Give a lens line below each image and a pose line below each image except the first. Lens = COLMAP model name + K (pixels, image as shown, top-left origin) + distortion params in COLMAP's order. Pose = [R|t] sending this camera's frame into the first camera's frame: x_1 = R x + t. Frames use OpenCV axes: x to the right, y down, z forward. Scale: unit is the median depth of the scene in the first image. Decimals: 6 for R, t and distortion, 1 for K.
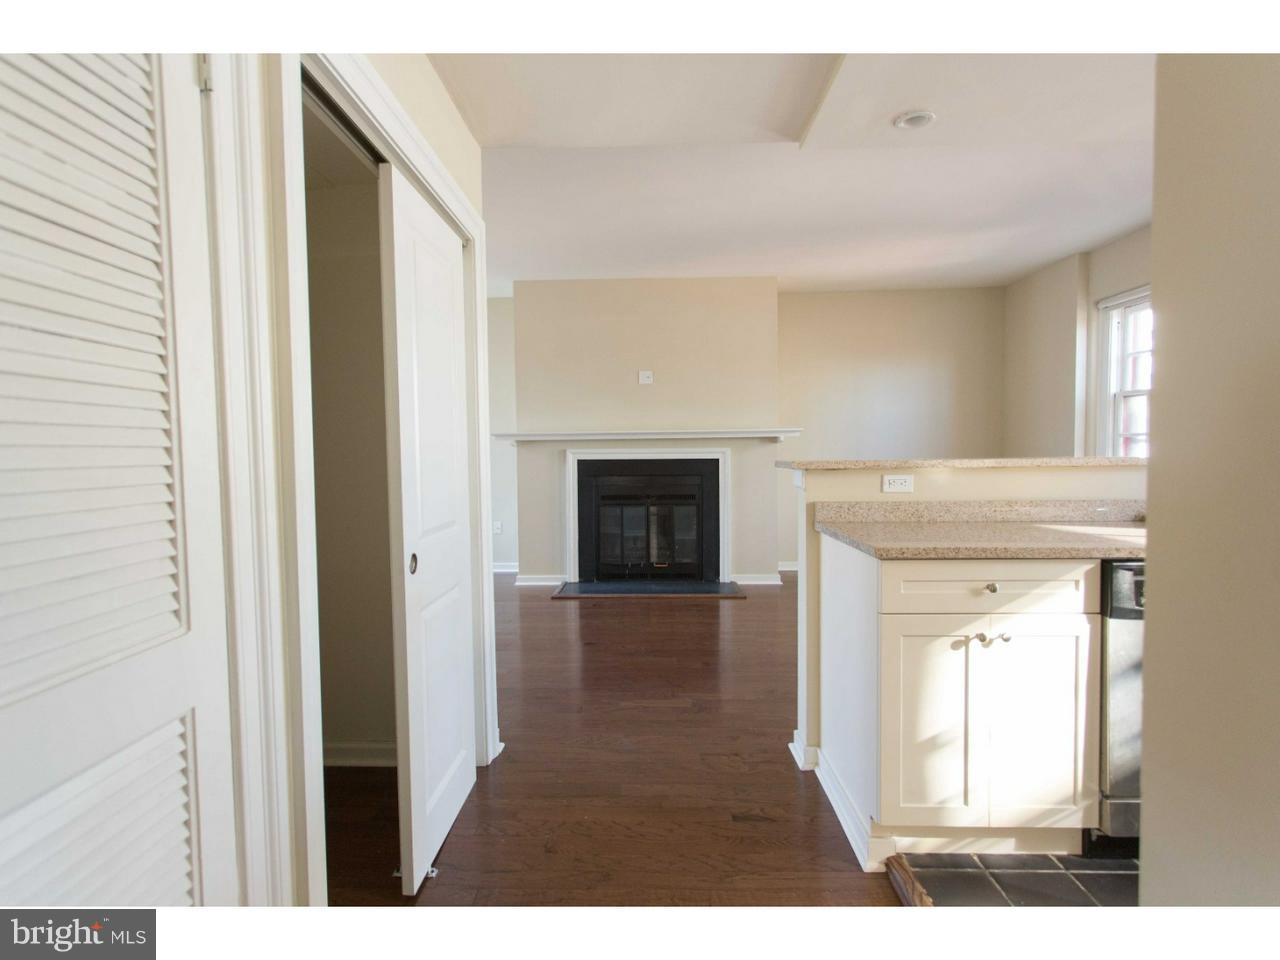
lens RADIAL K [[608.3, 0, 645.4], [0, 608.3, 475.2], [0, 0, 1]] dist [-0.002096, 0.001729]
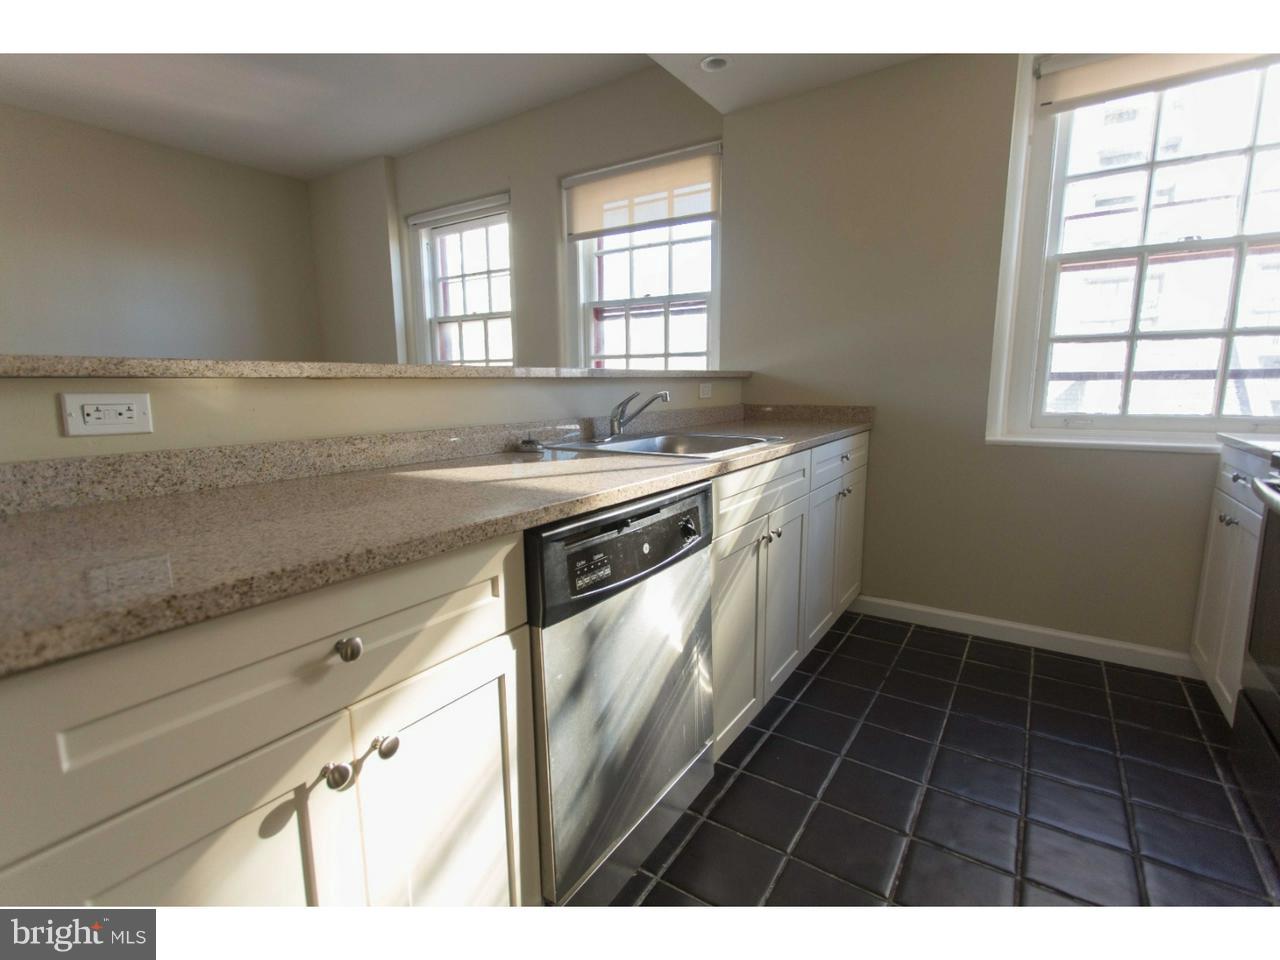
lens RADIAL K [[608.3, 0, 635.1], [0, 608.3, 485.3], [0, 0, 1]] dist [-0.002096, 0.001729]
pose [[0.540776, -0.132879, 0.830605, 0.255367], [0.032652, 0.990016, 0.137123, 0.017609], [-0.840533, -0.047031, 0.539715, 0.453896]]
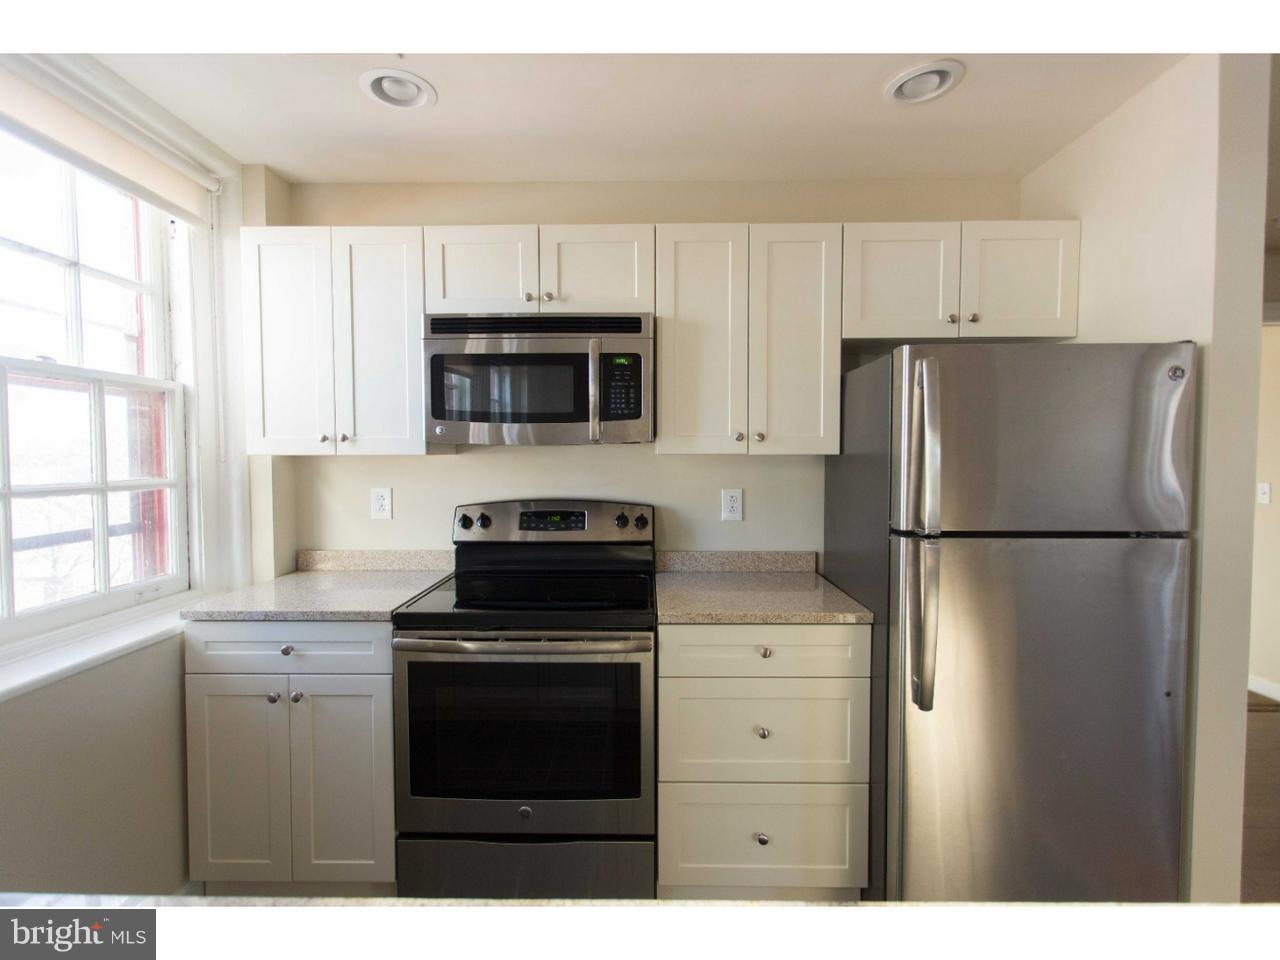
lens RADIAL K [[608.3, 0, 639.6], [0, 608.3, 487.6], [0, 0, 1]] dist [-0.002096, 0.001729]
pose [[-0.999911, 0.013262, -0.001429, 1.119363], [0.013077, 0.995774, 0.090907, -0.160848], [0.002629, 0.090880, -0.995858, 1.112976]]
